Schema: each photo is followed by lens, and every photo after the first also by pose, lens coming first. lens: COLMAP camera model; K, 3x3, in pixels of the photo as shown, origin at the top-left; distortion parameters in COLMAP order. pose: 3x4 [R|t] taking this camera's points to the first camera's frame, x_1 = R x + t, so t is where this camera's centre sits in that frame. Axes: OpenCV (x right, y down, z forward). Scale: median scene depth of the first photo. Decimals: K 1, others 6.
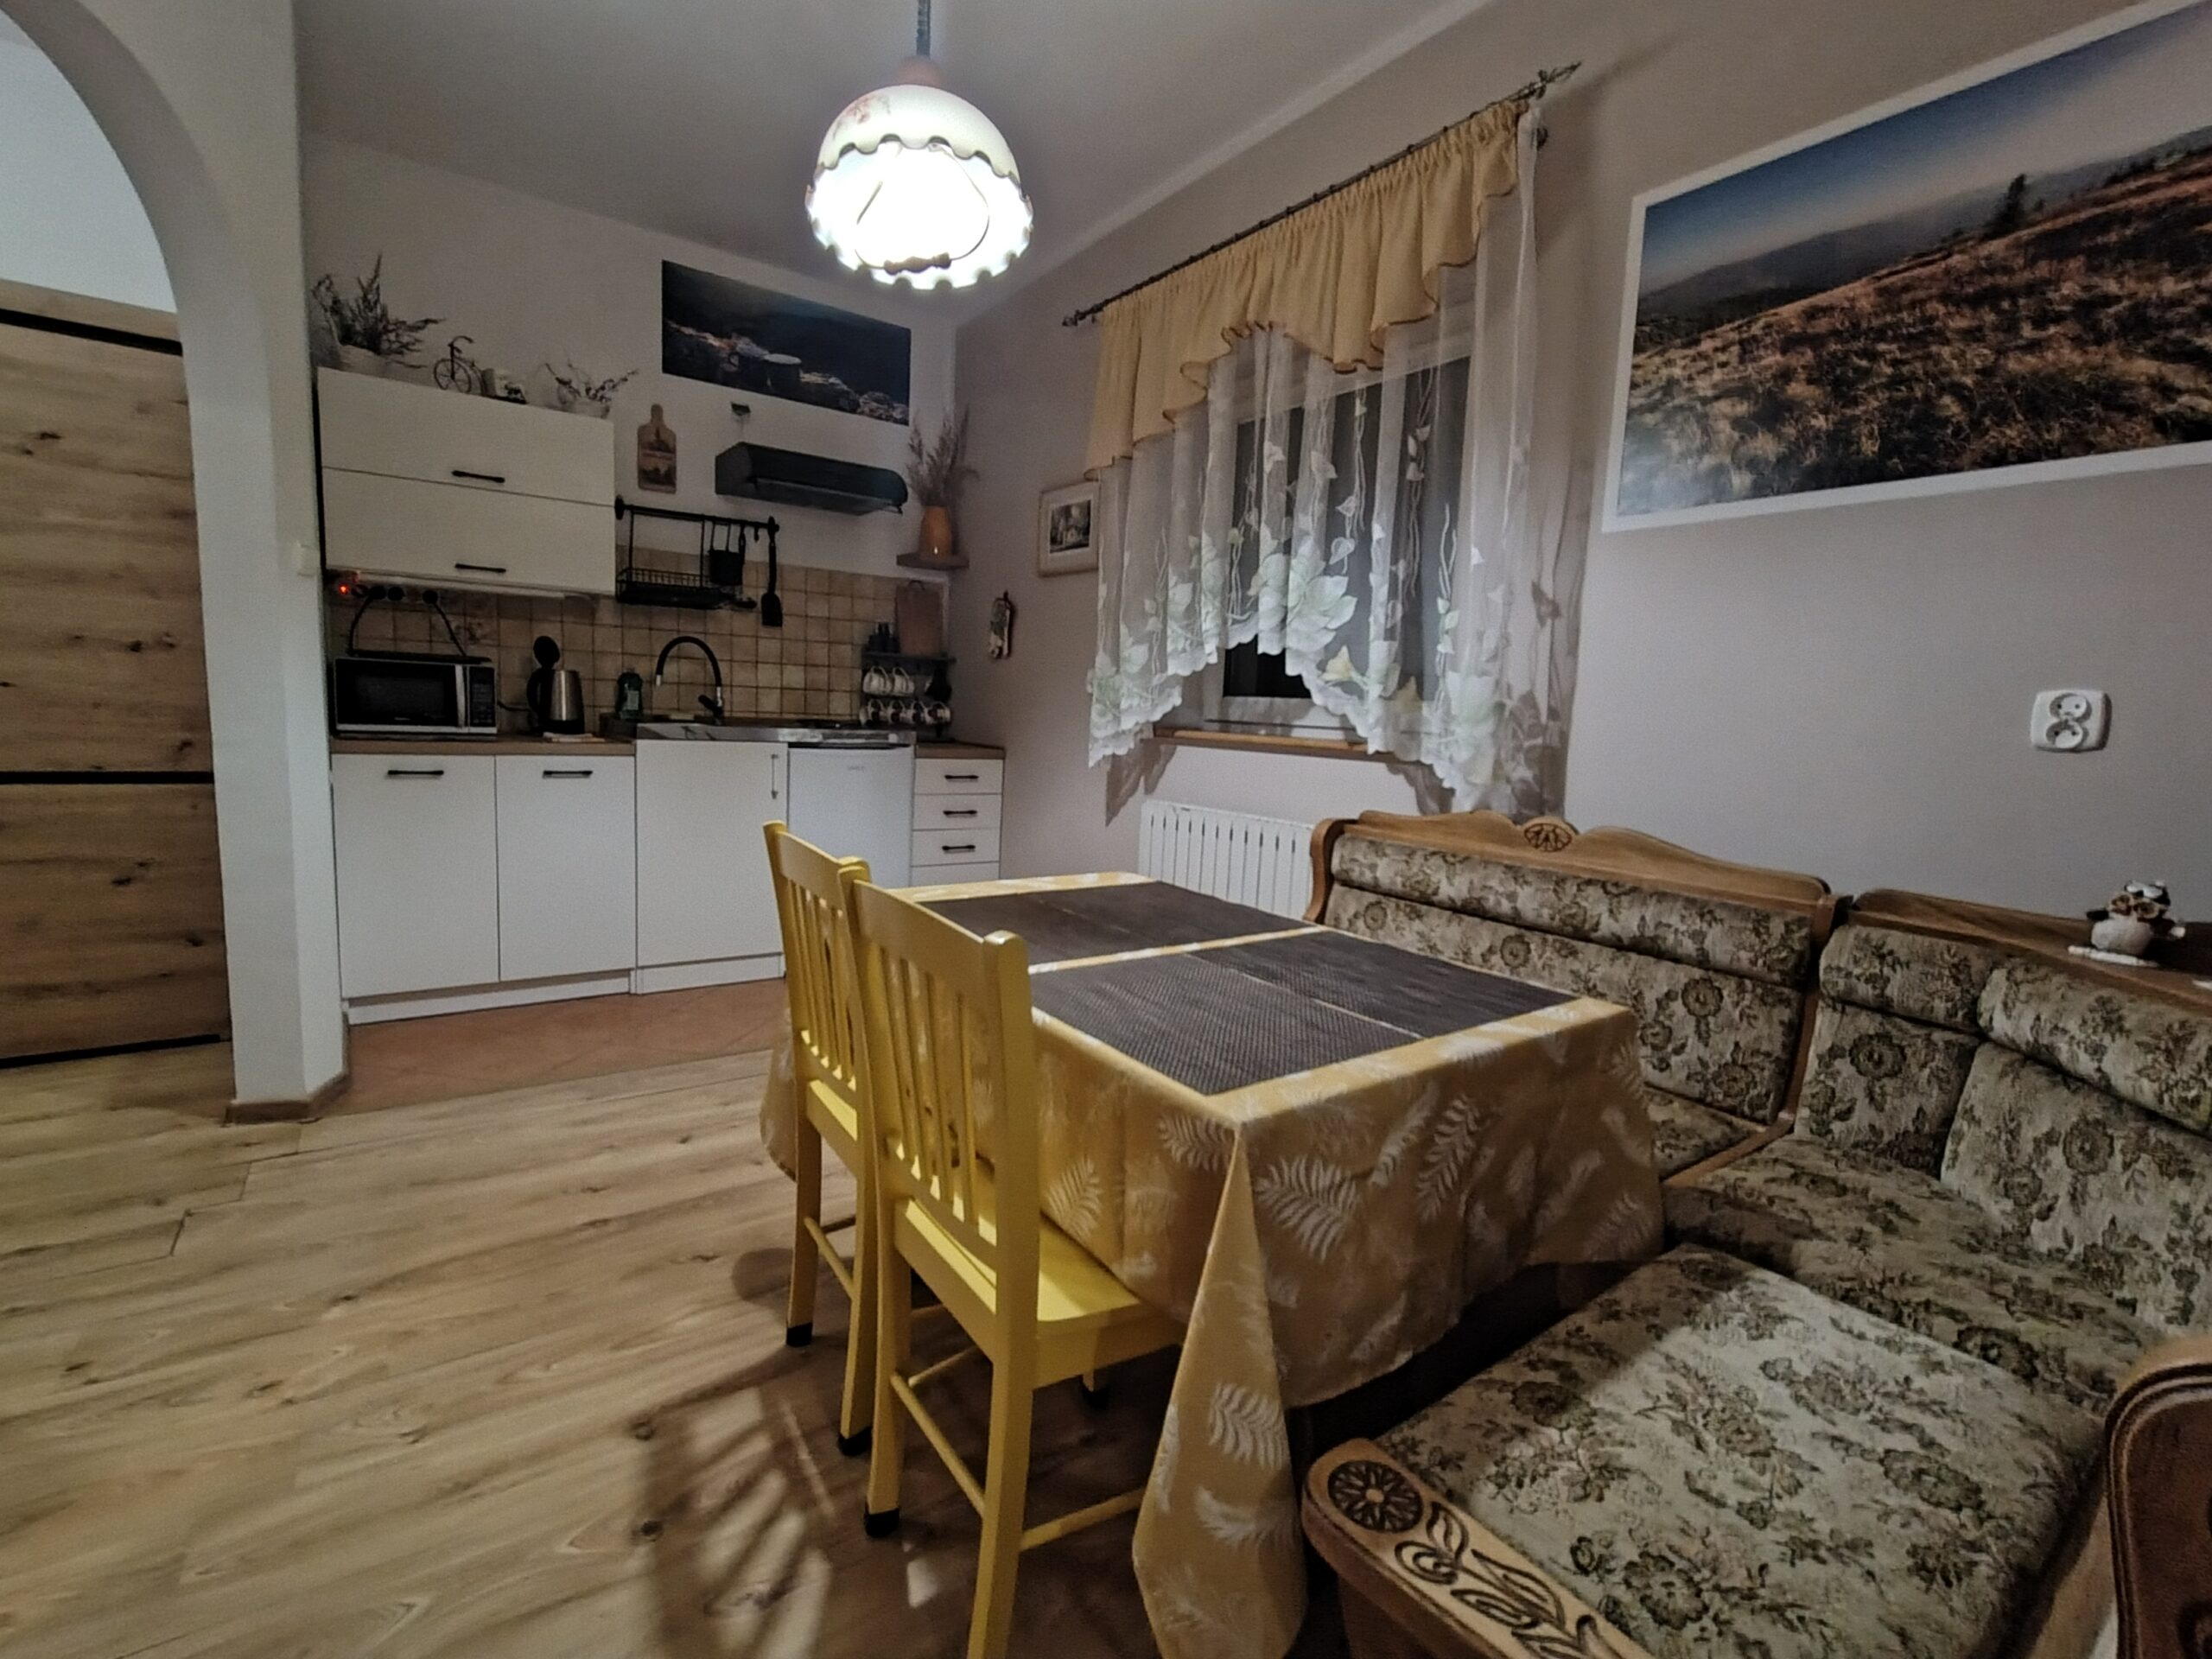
lens RADIAL K [[1006.1, 0, 1108.3], [0, 1006.1, 822.8], [0, 0, 1]] dist [0.000840, -0.000101]
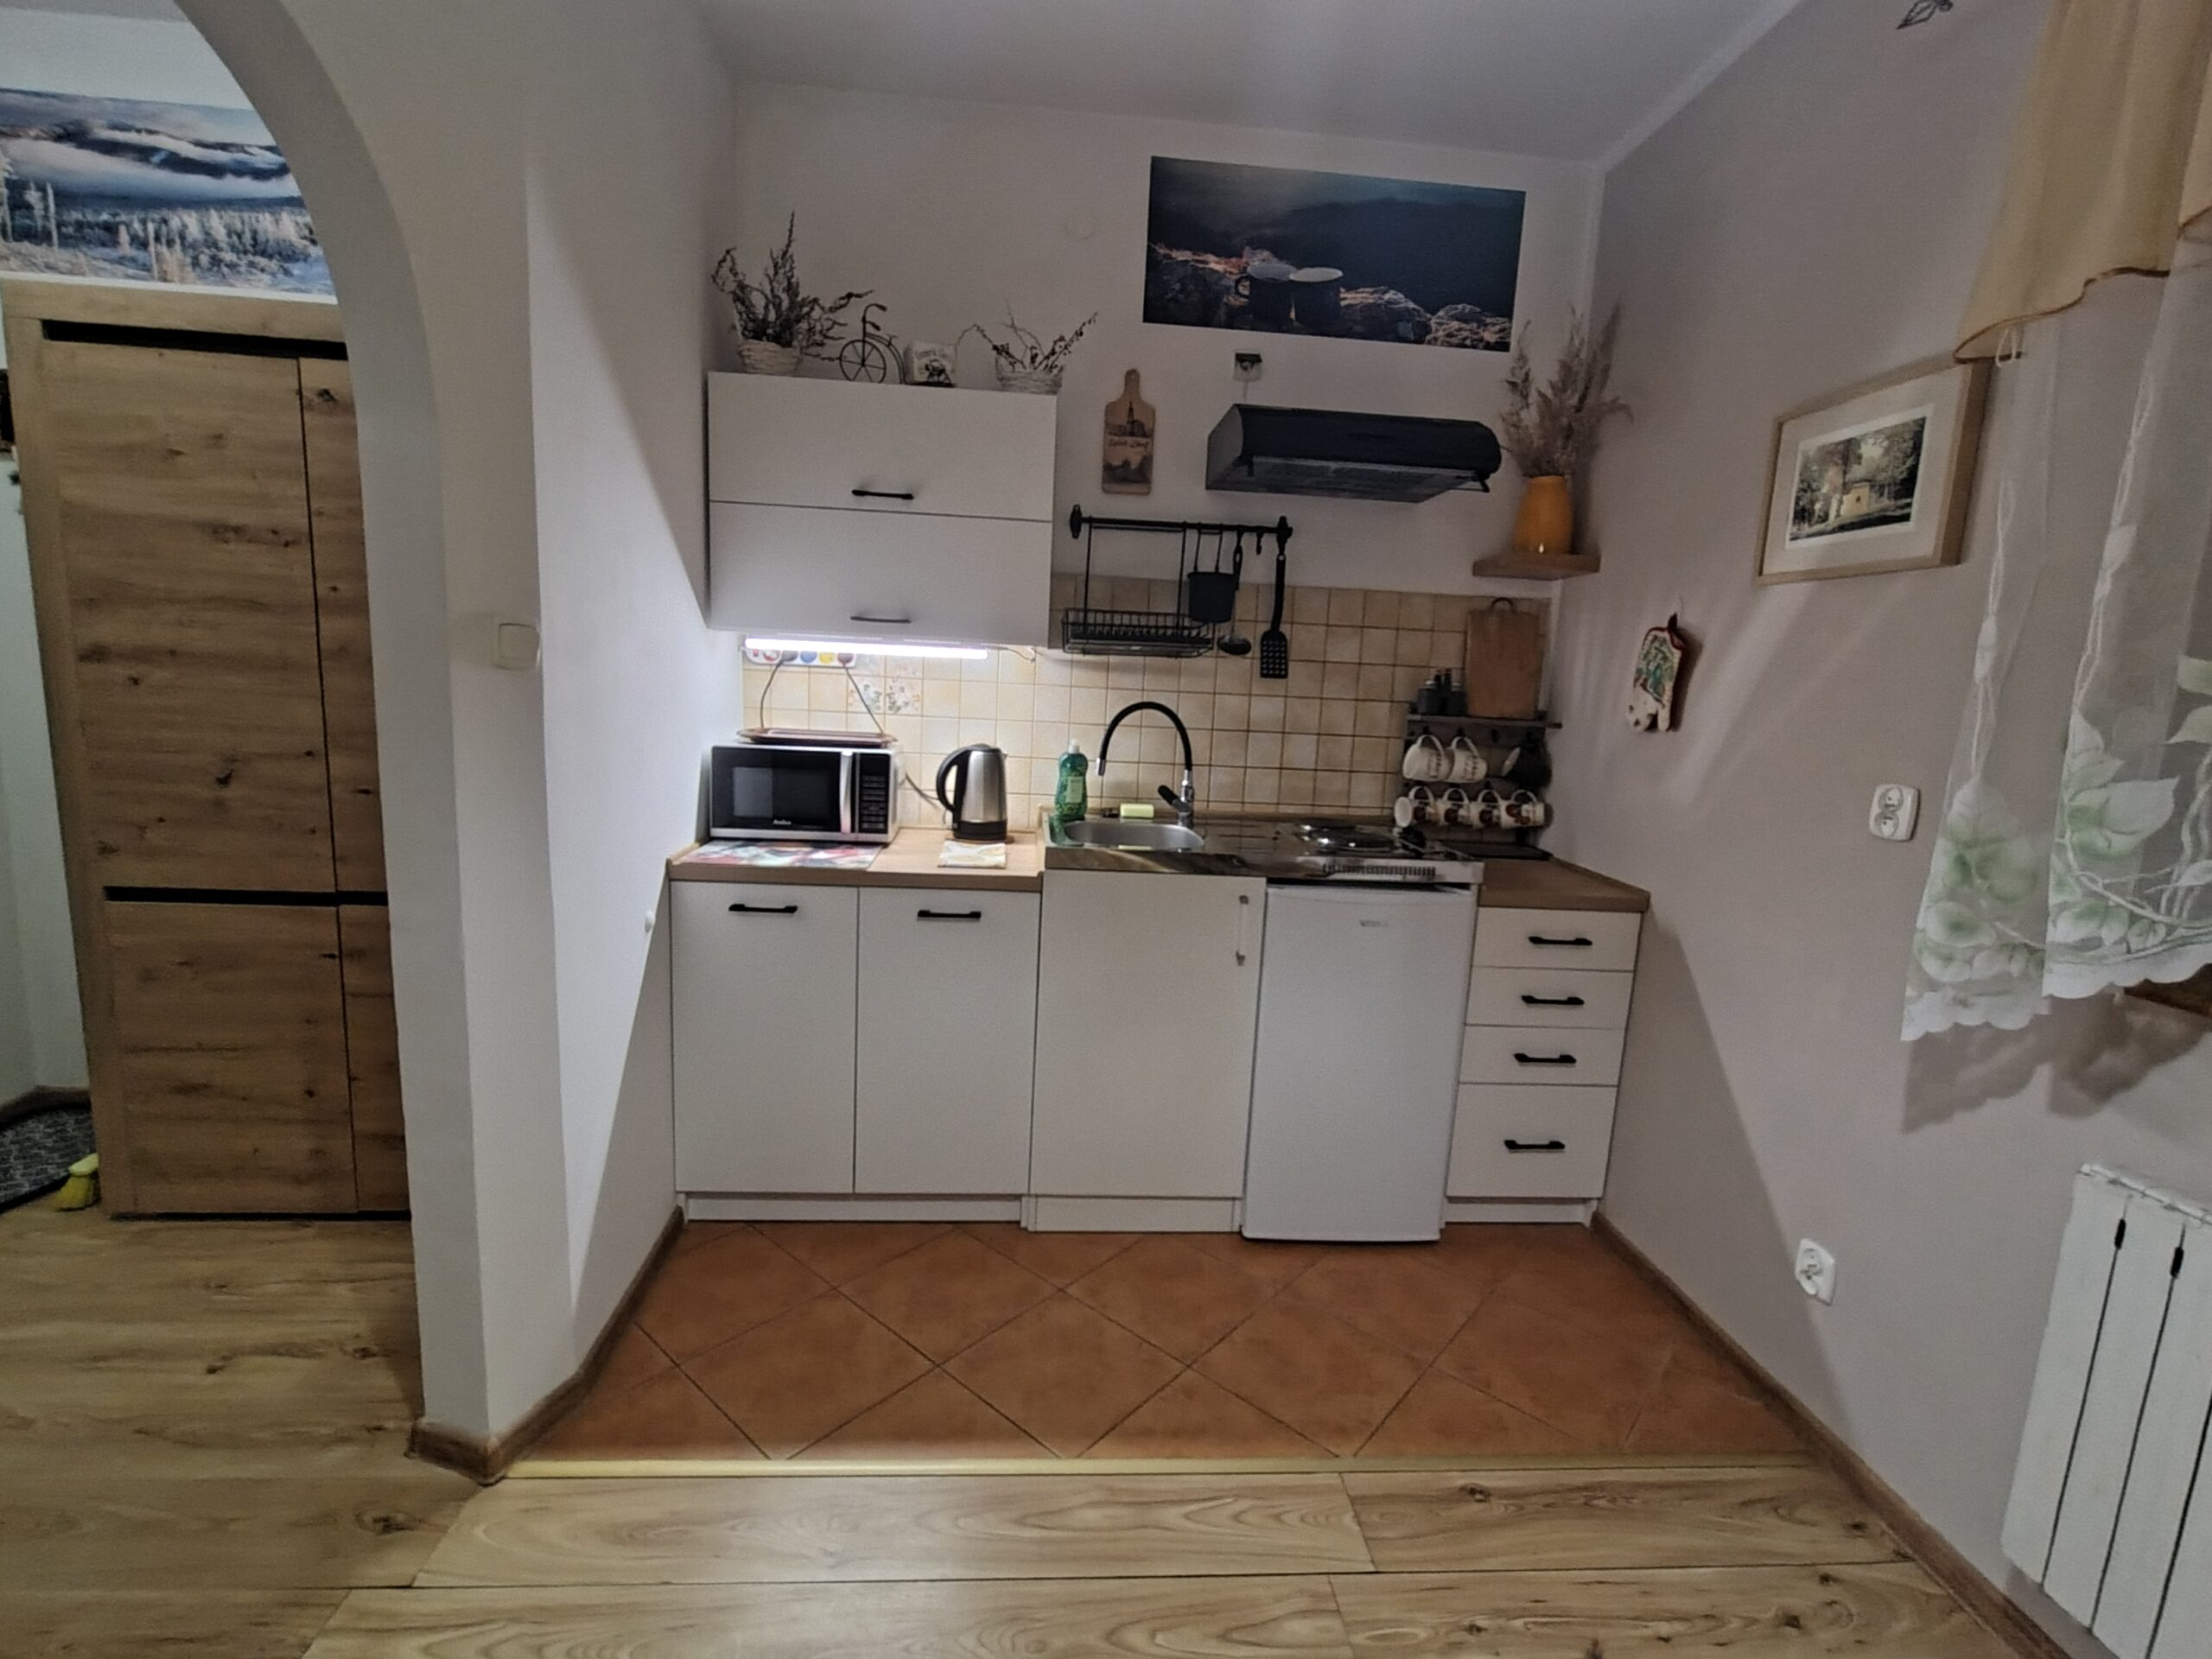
lens RADIAL K [[1006.1, 0, 1107.8], [0, 1006.1, 822.6], [0, 0, 1]] dist [0.000840, -0.000101]
pose [[0.855094, 0.070066, -0.513718, -0.078561], [-0.068361, 0.997413, 0.022250, -0.111779], [0.513947, 0.016093, 0.857671, 0.383733]]
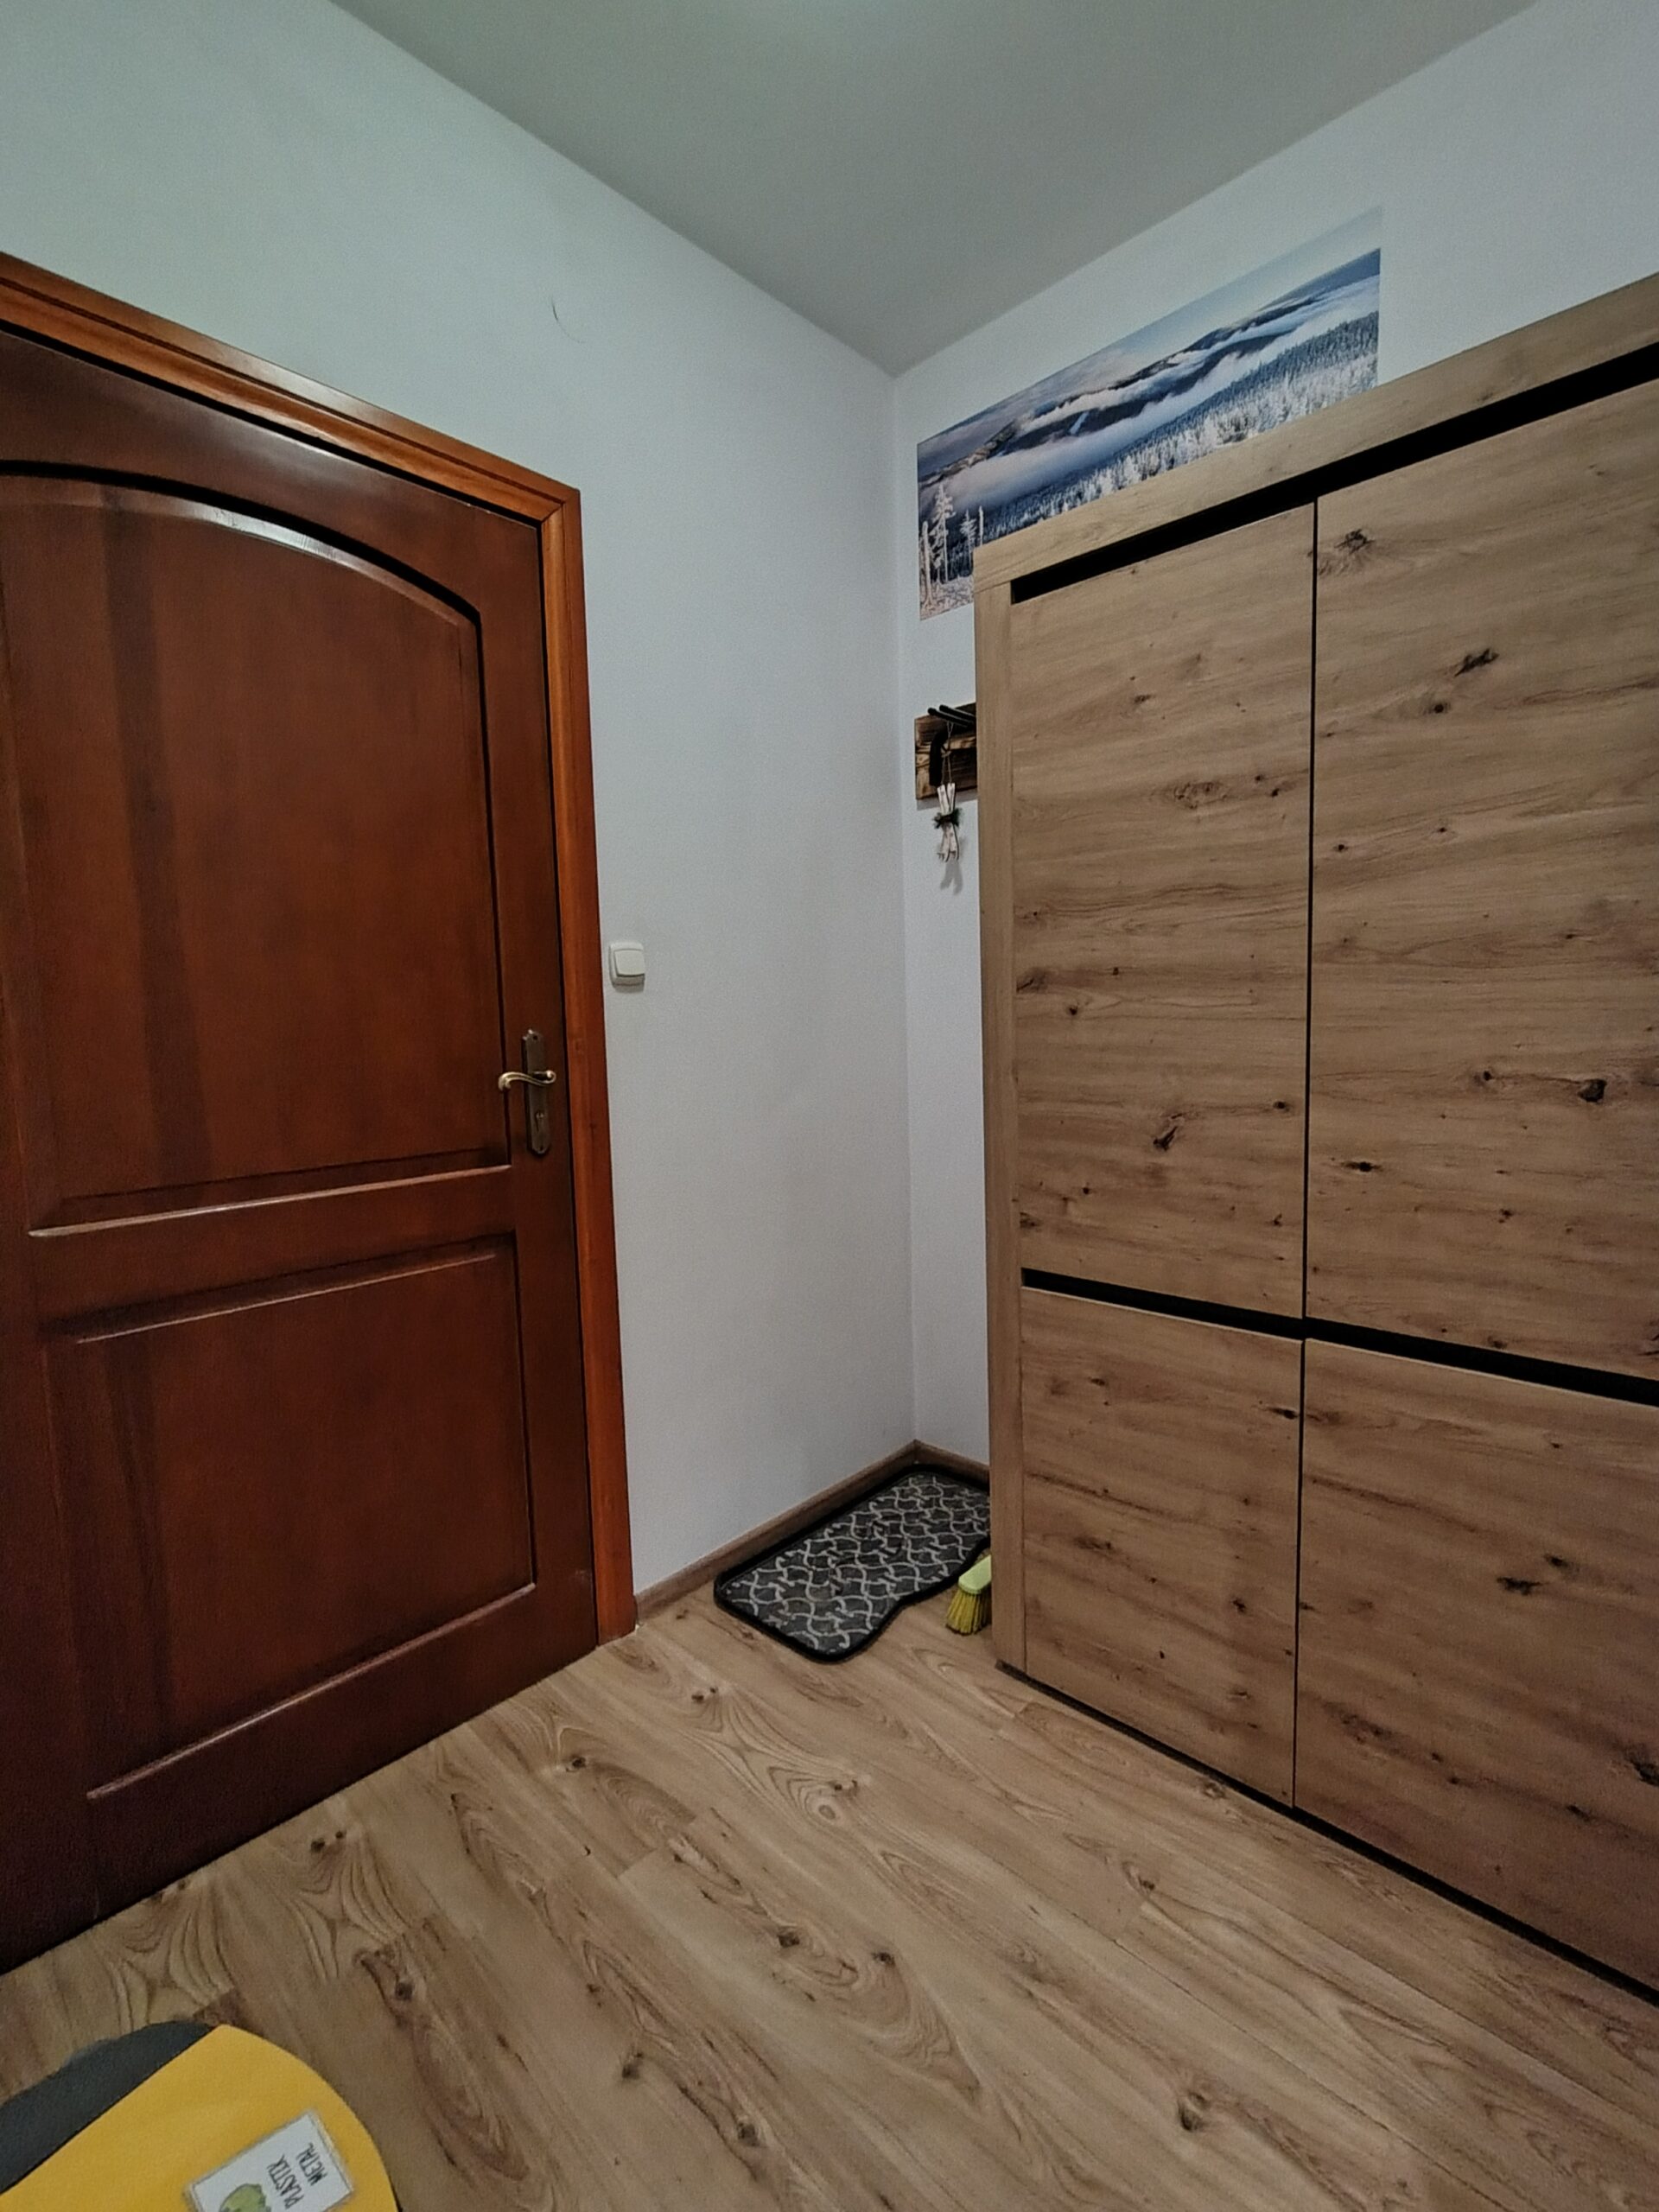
lens RADIAL K [[1006.1, 0, 831.6], [0, 1006.1, 1108.7], [0, 0, 1]] dist [0.000840, -0.000101]
pose [[0.186708, 0.044673, -0.981399, -0.406408], [-0.079318, 0.996390, 0.030266, -0.104489], [0.979208, 0.072192, 0.189577, 0.402252]]
